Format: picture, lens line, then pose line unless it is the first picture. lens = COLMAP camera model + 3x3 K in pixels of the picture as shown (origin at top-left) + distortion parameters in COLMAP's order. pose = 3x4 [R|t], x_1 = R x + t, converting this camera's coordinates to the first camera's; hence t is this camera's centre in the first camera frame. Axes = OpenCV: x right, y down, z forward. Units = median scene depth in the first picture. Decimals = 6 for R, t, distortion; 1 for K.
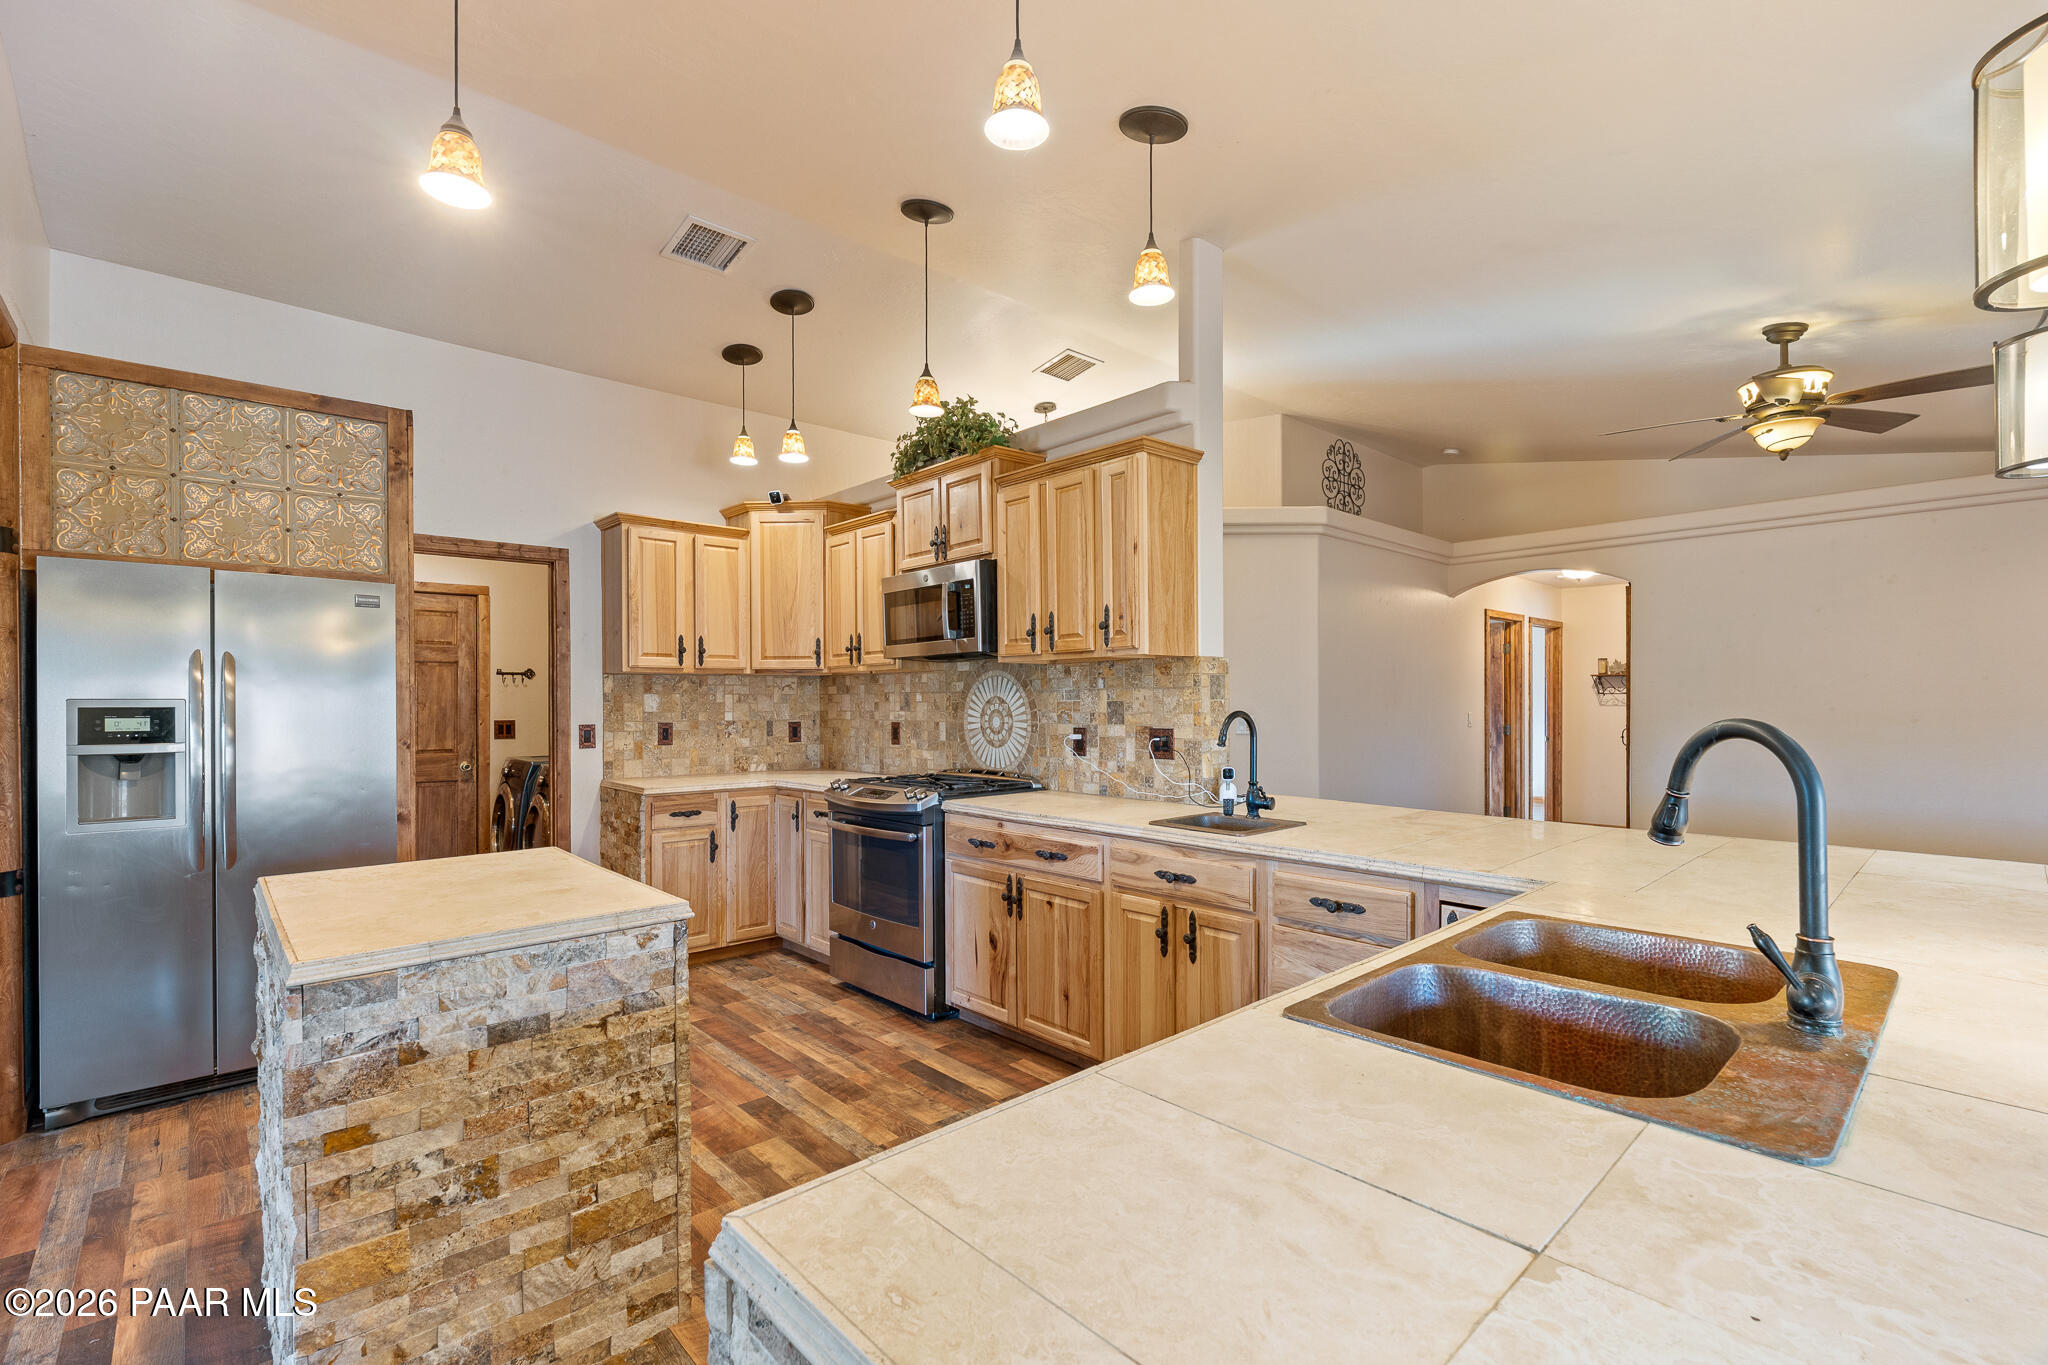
lens RADIAL K [[902.5, 0, 1022.9], [0, 902.5, 704.3], [0, 0, 1]] dist [-0.005676, 0.000485]
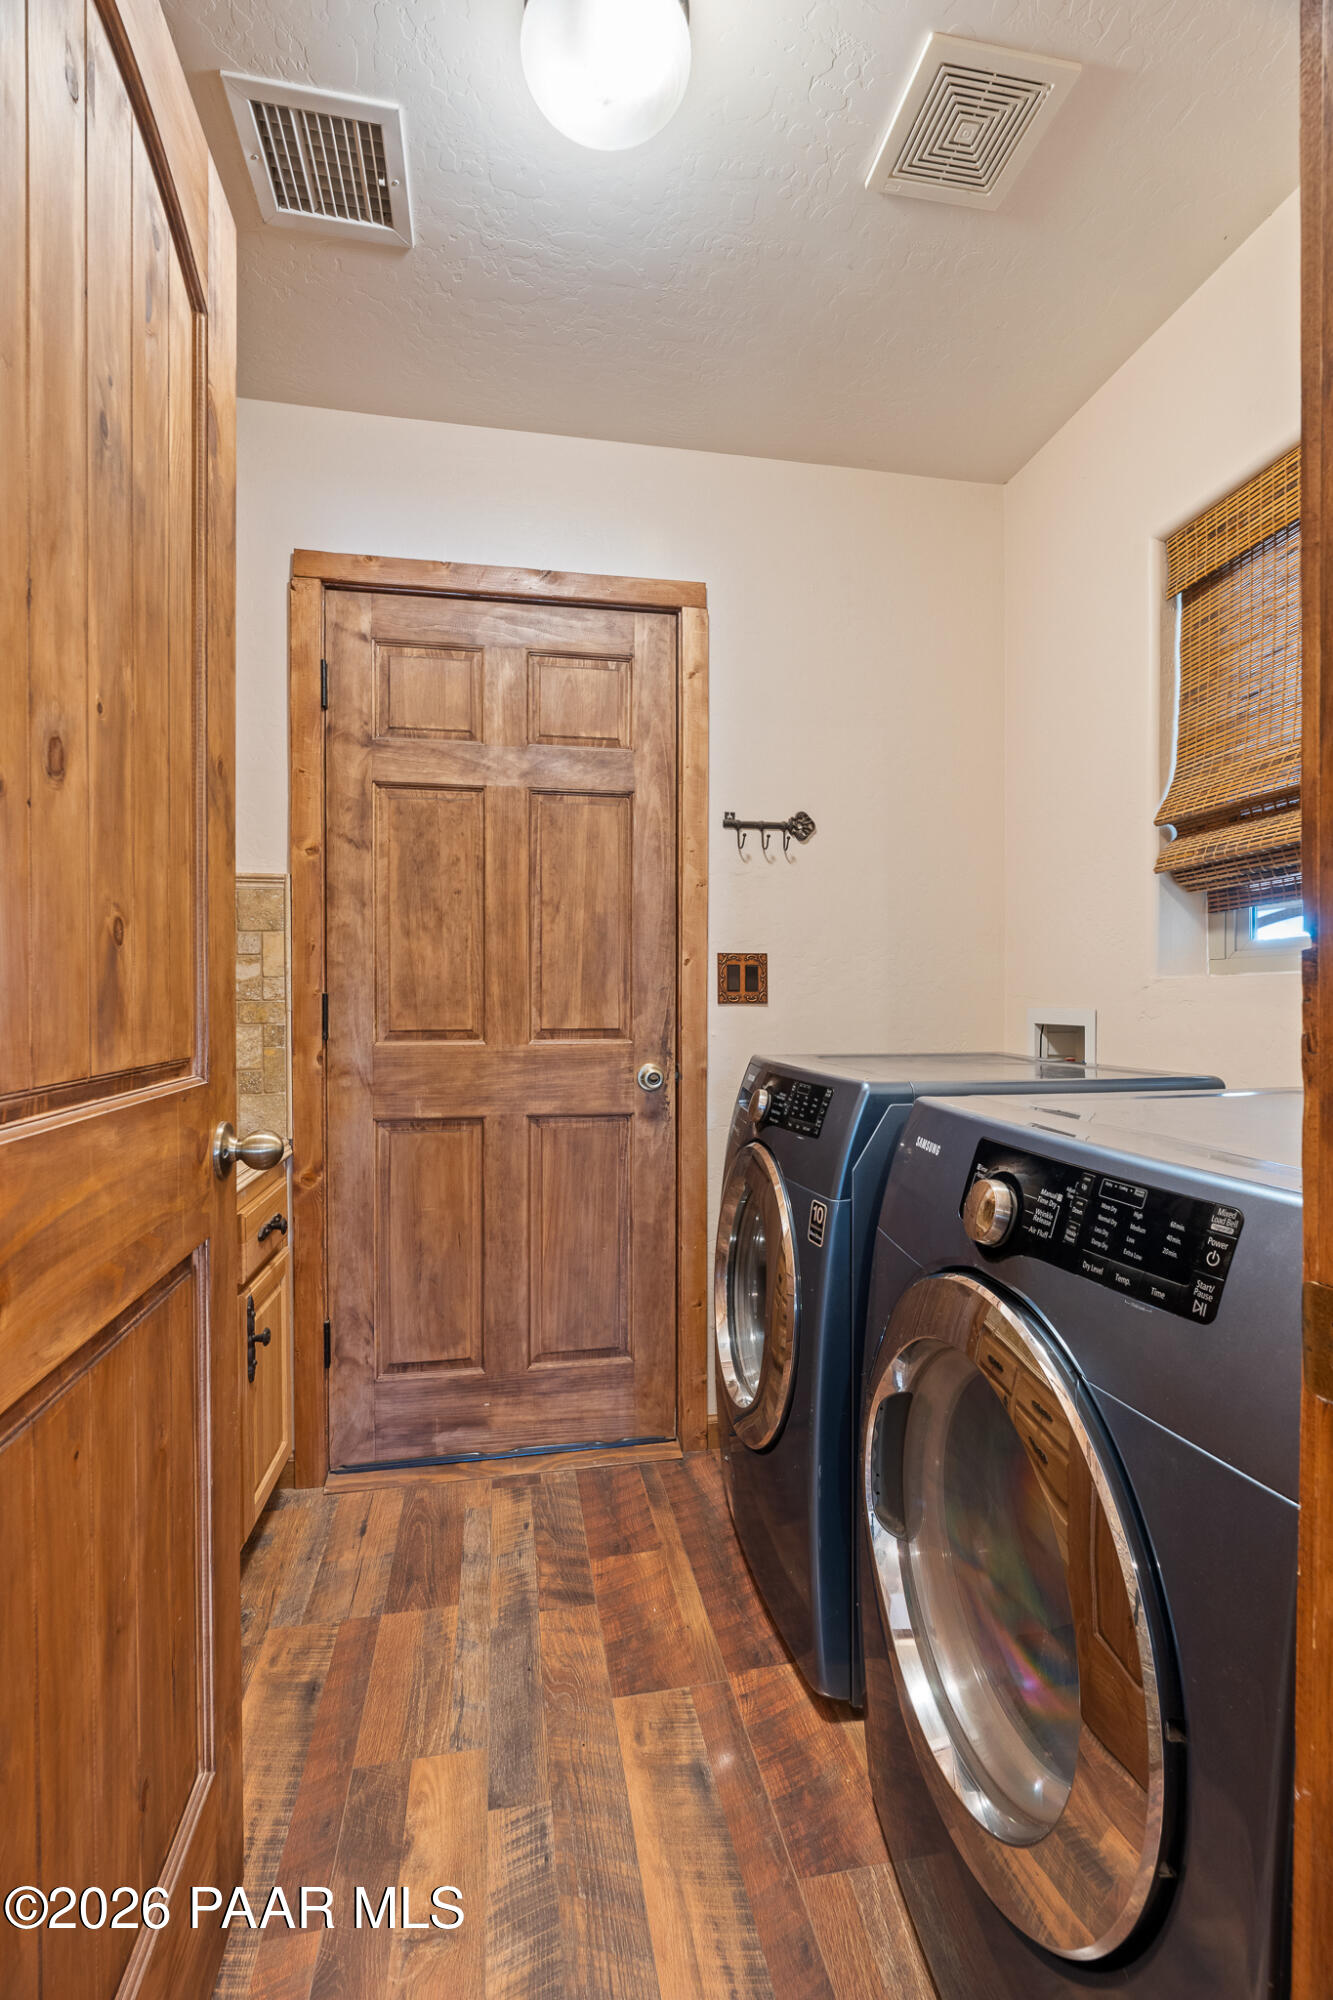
lens RADIAL K [[881.3, 0, 664.8], [0, 881.3, 1003.4], [0, 0, 1]] dist [-0.005676, 0.000485]
pose [[0.850523, 0.004307, -0.525921, -0.424522], [-0.003615, 0.999991, 0.002344, 0.038183], [0.525926, -0.000092, 0.850530, 0.696537]]
